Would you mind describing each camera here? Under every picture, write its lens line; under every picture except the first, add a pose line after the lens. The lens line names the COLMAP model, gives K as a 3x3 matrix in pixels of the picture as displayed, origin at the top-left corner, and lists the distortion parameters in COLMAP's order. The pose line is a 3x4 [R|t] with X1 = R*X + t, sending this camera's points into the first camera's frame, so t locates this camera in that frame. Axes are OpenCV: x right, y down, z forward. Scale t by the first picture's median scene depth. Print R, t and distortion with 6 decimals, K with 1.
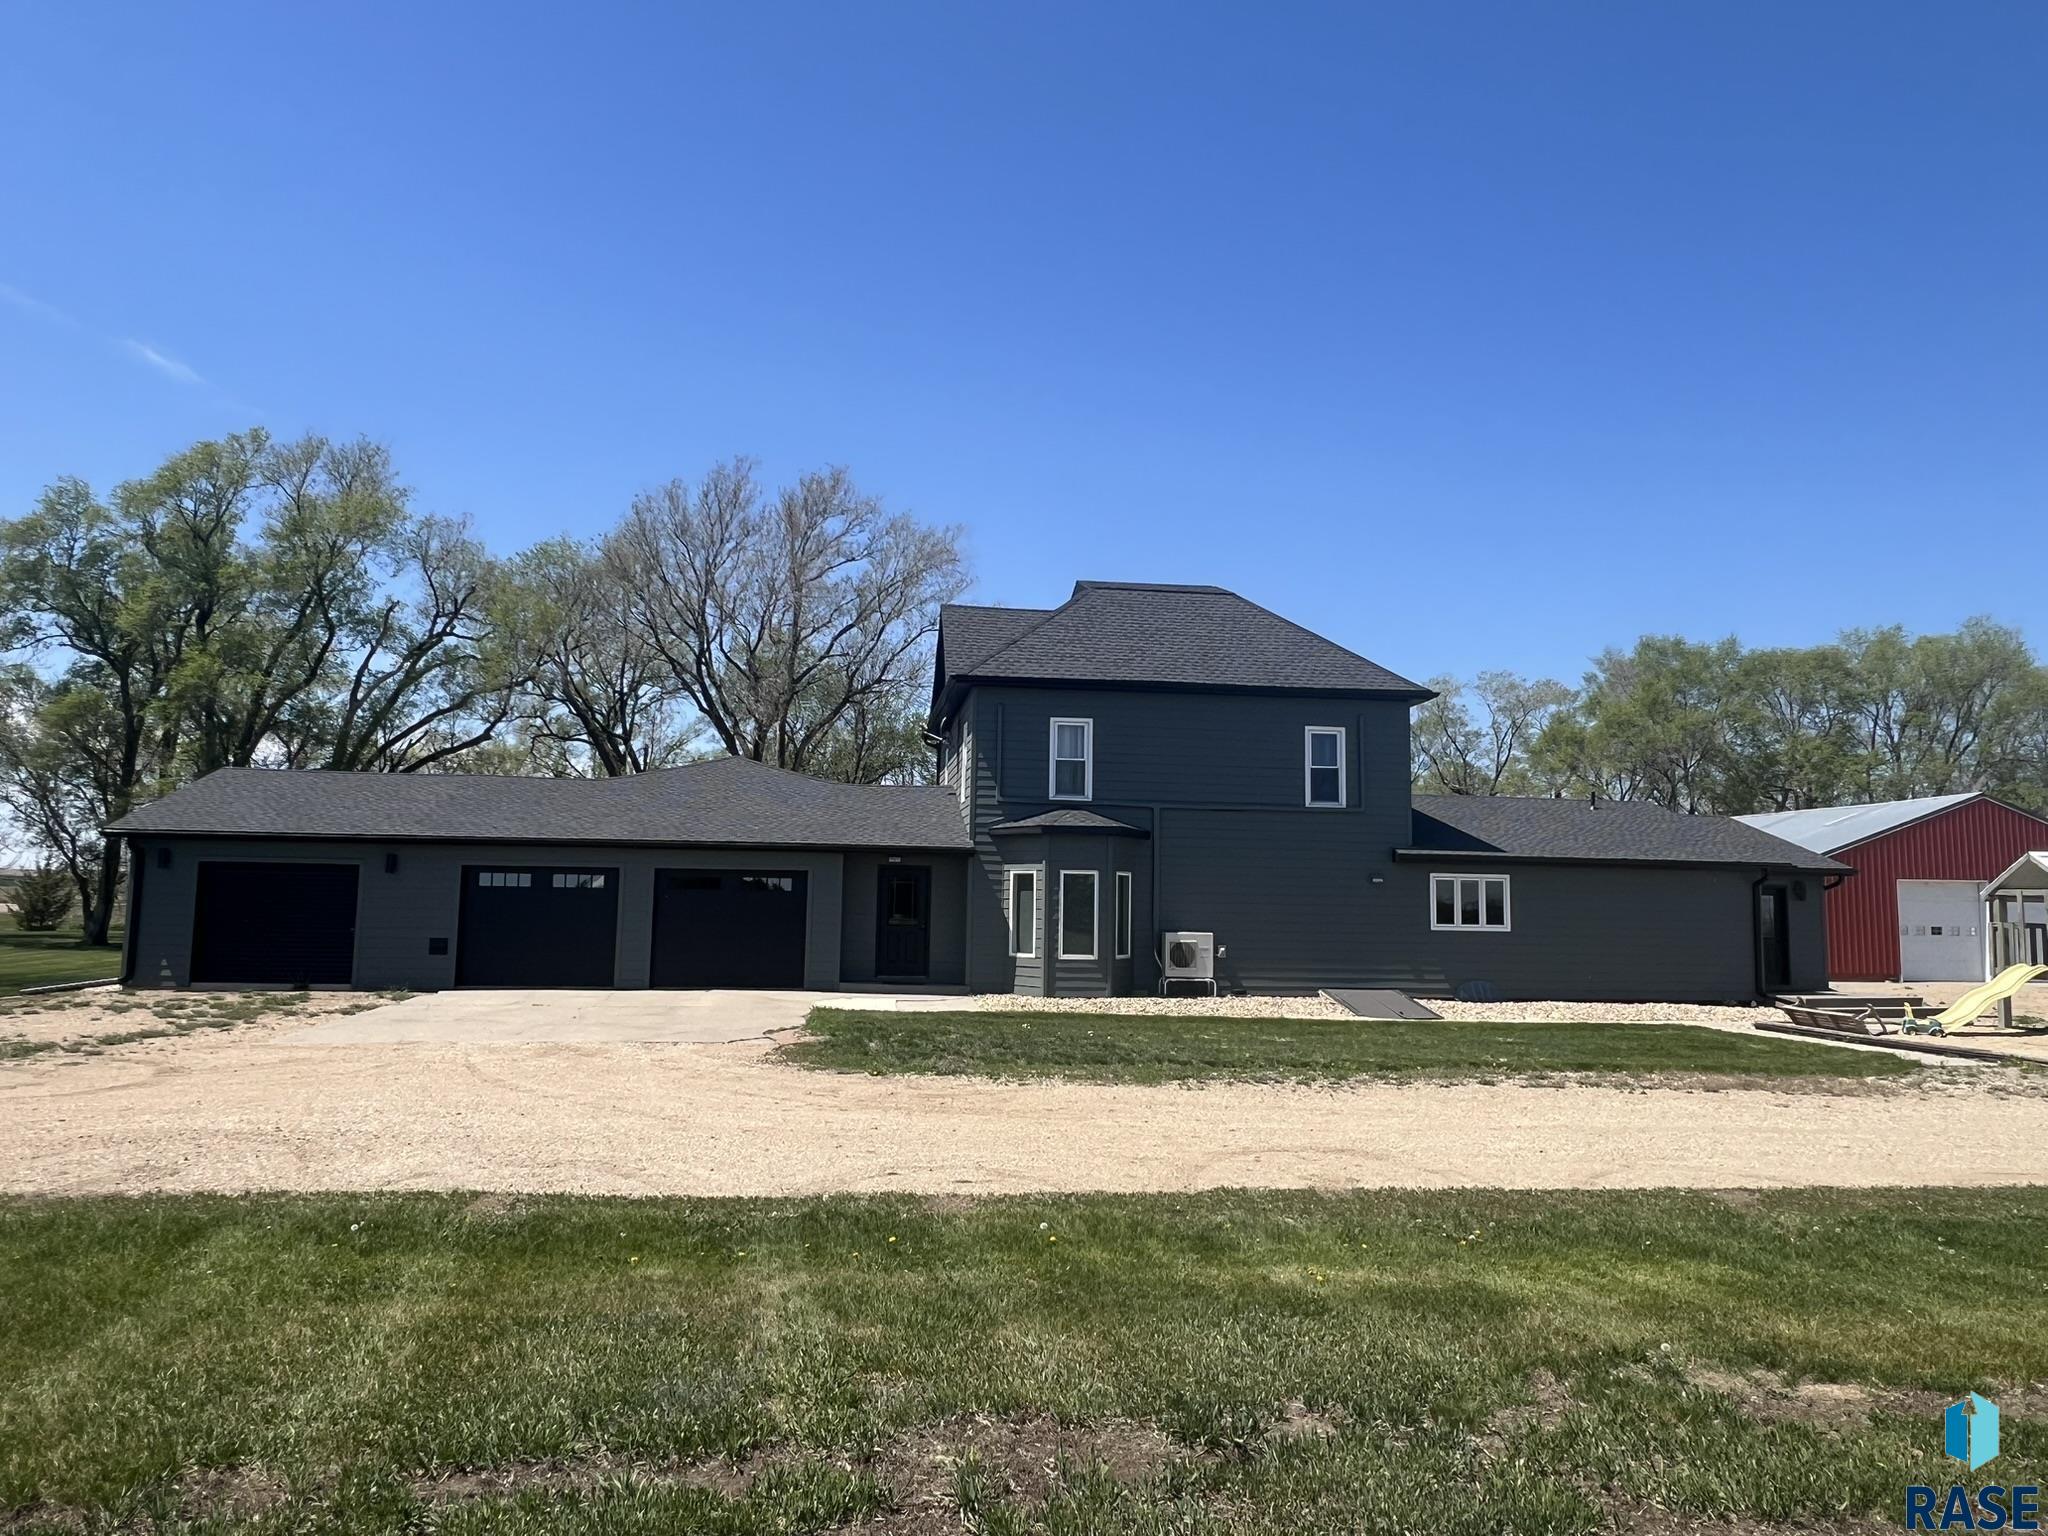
lens RADIAL K [[1387.6, 0, 1008.7], [0, 1387.6, 761.0], [0, 0, 1]] dist [0.000547, 0.000092]
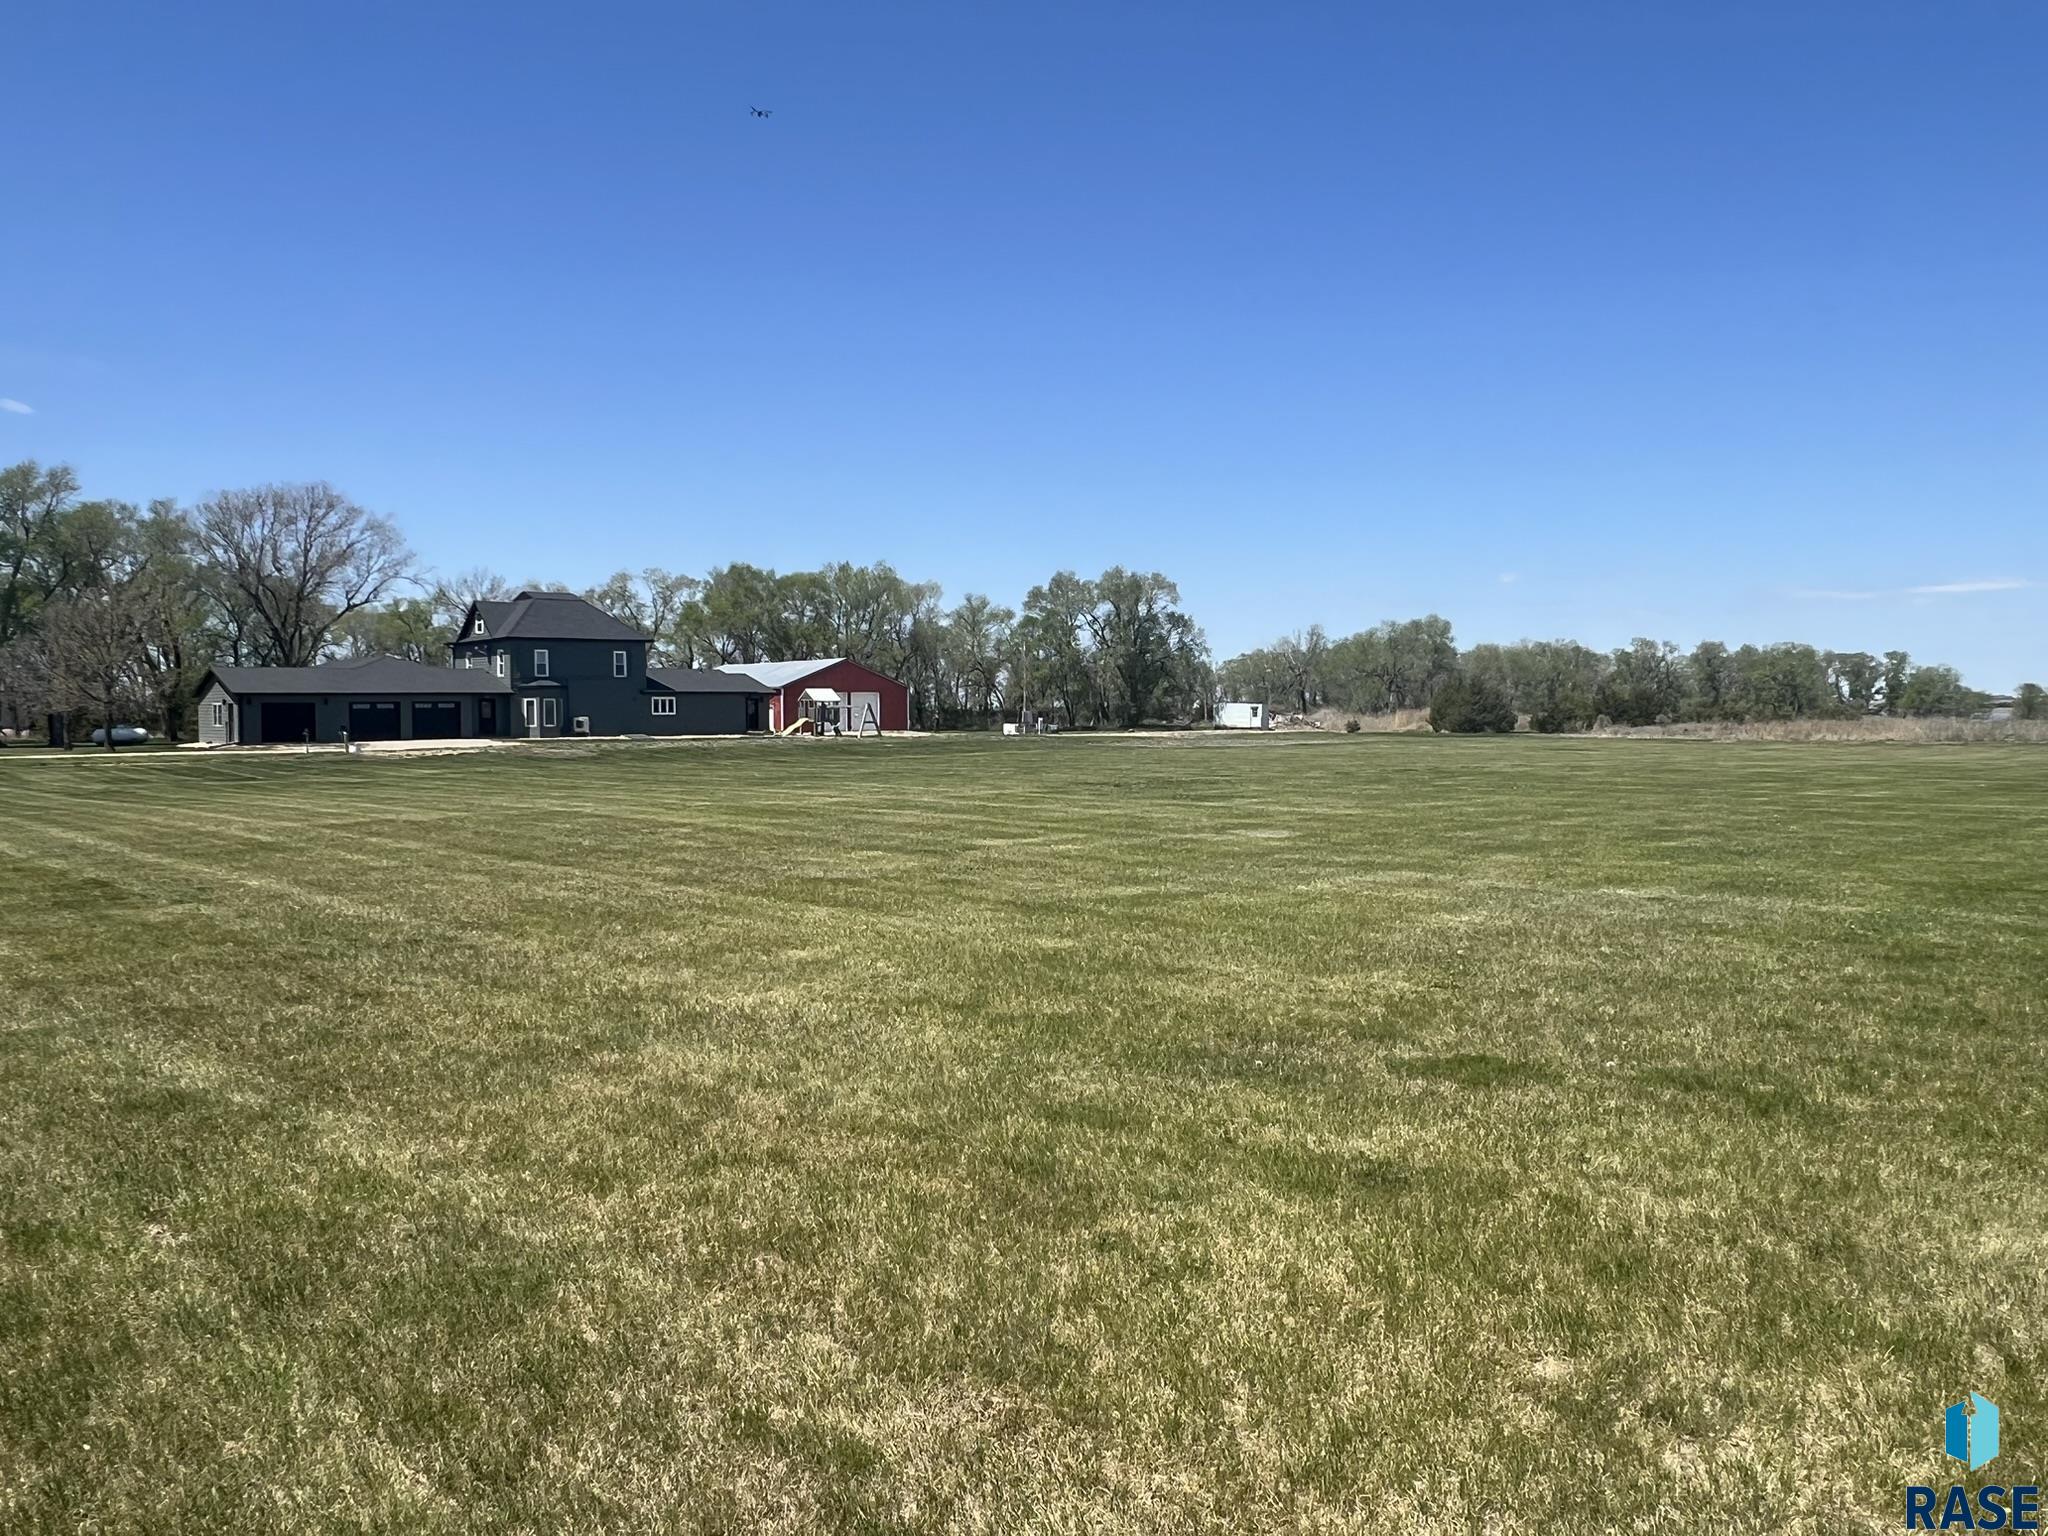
lens RADIAL K [[1474.4, 0, 1003.7], [0, 1474.4, 761.1], [0, 0, 1]] dist [-0.001264, -0.004186]
pose [[0.832814, -0.046395, 0.551605, -0.929444], [-0.032348, 0.990700, 0.132165, -0.254842], [-0.552607, -0.127912, 0.823568, -2.334197]]
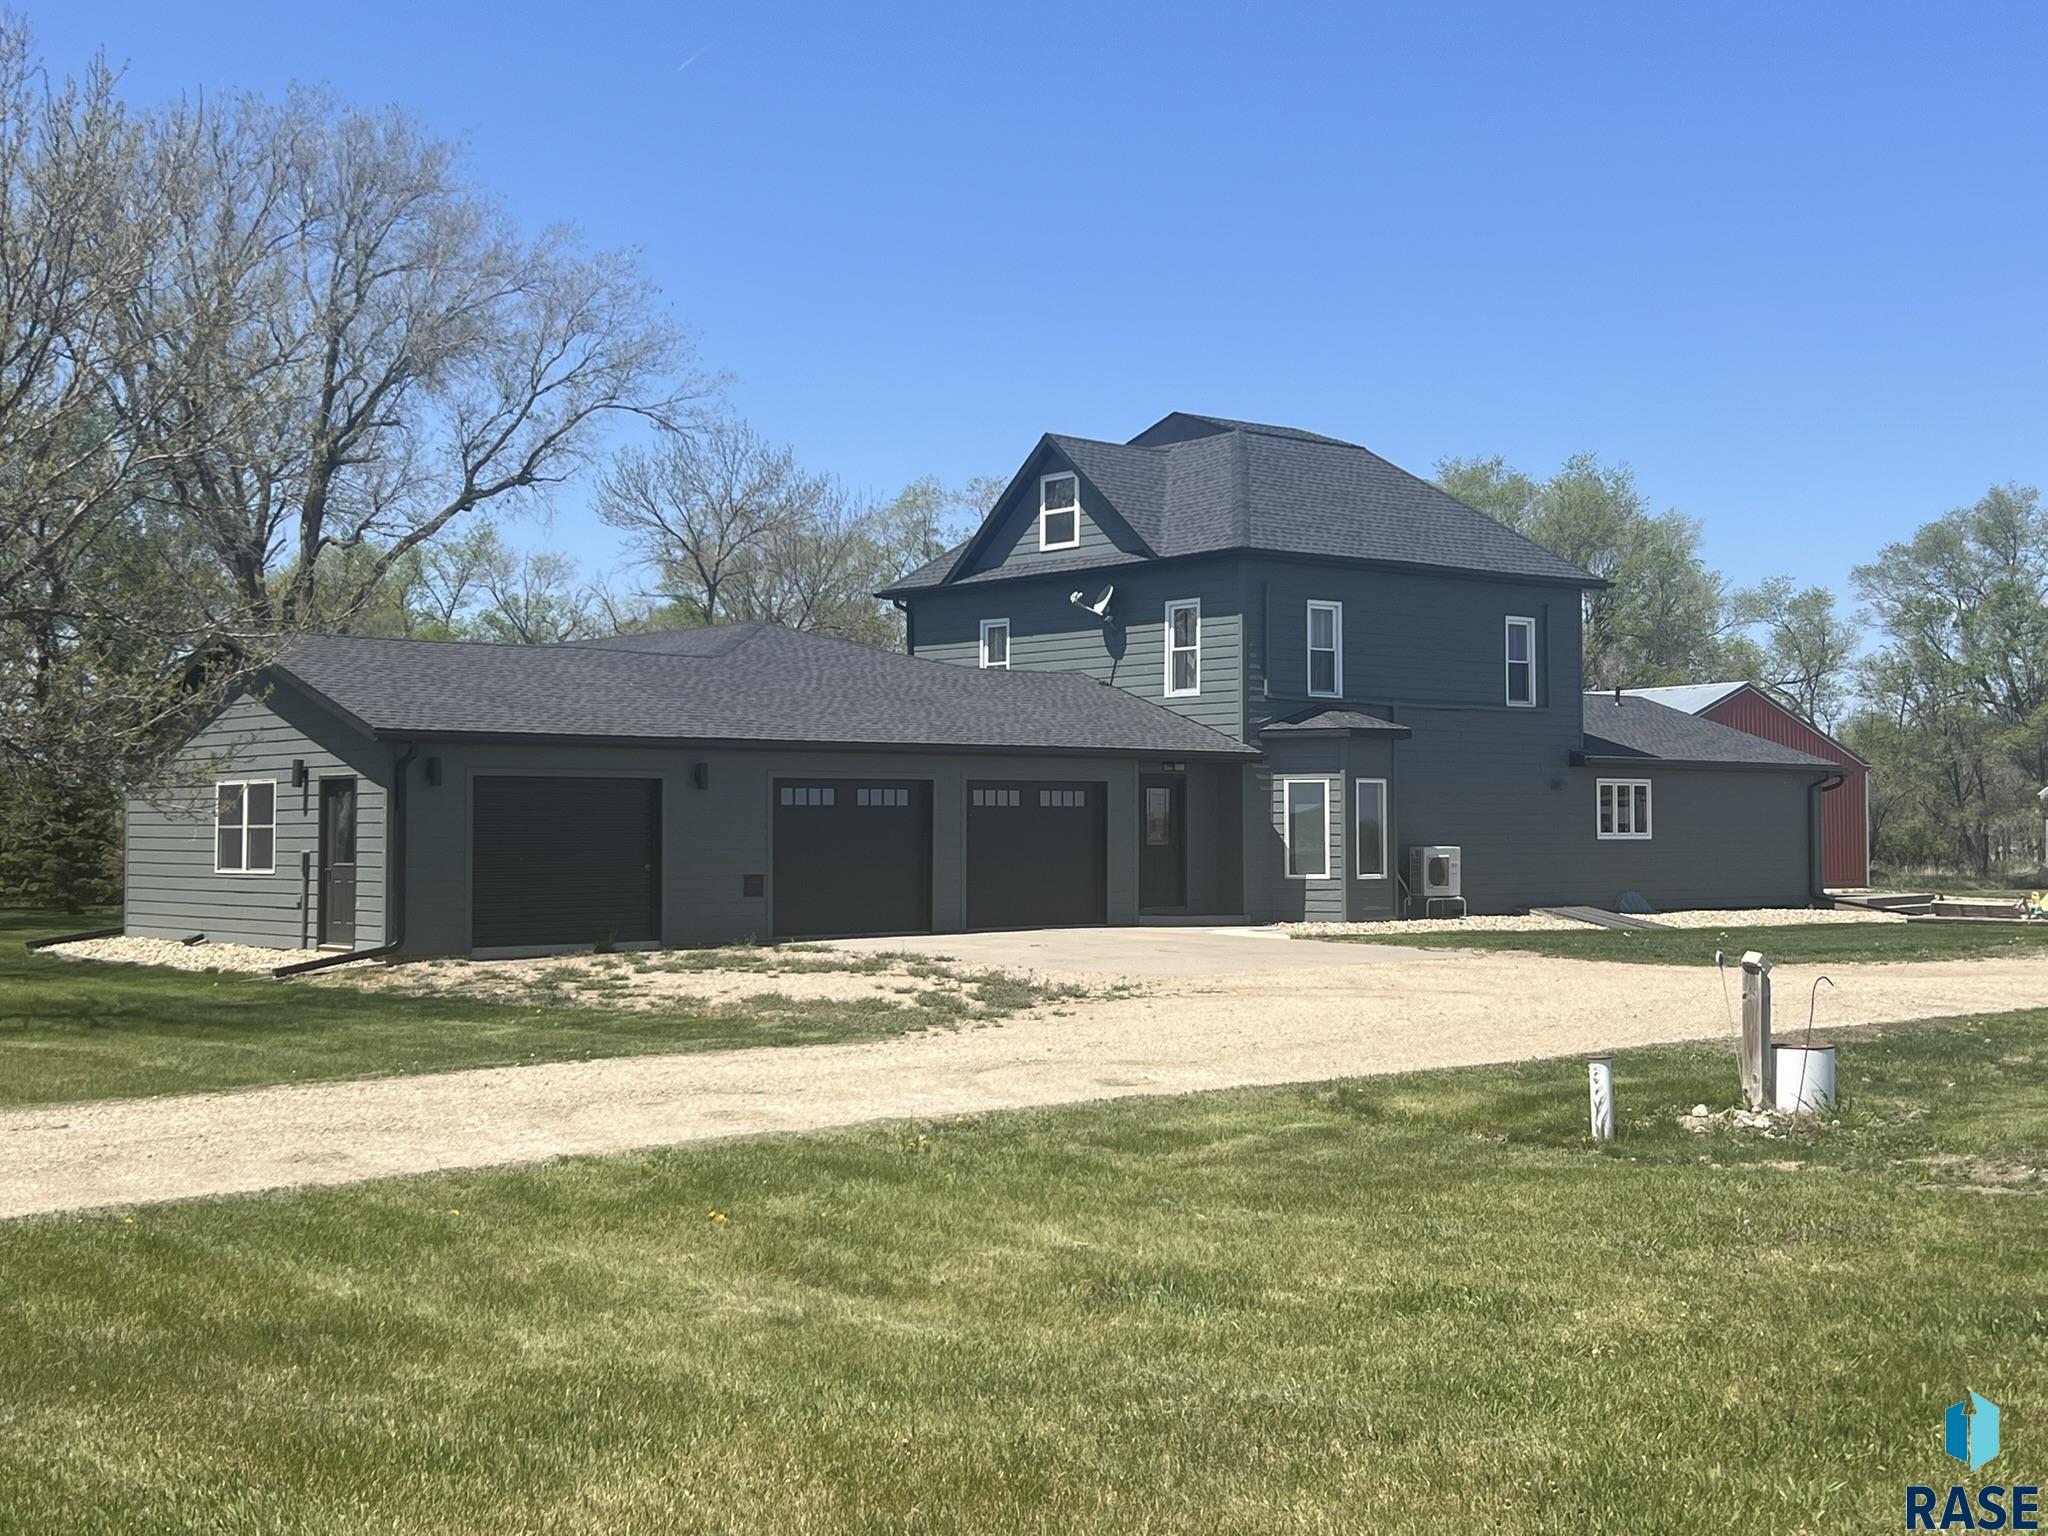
lens RADIAL K [[2412.1, 0, 969.3], [0, 2412.1, 769.5], [0, 0, 1]] dist [0.165655, -0.003331]
pose [[0.848238, -0.005450, 0.529587, -0.941184], [-0.040117, 0.996413, 0.074510, -0.030401], [-0.528093, -0.084448, 0.844977, -0.159545]]
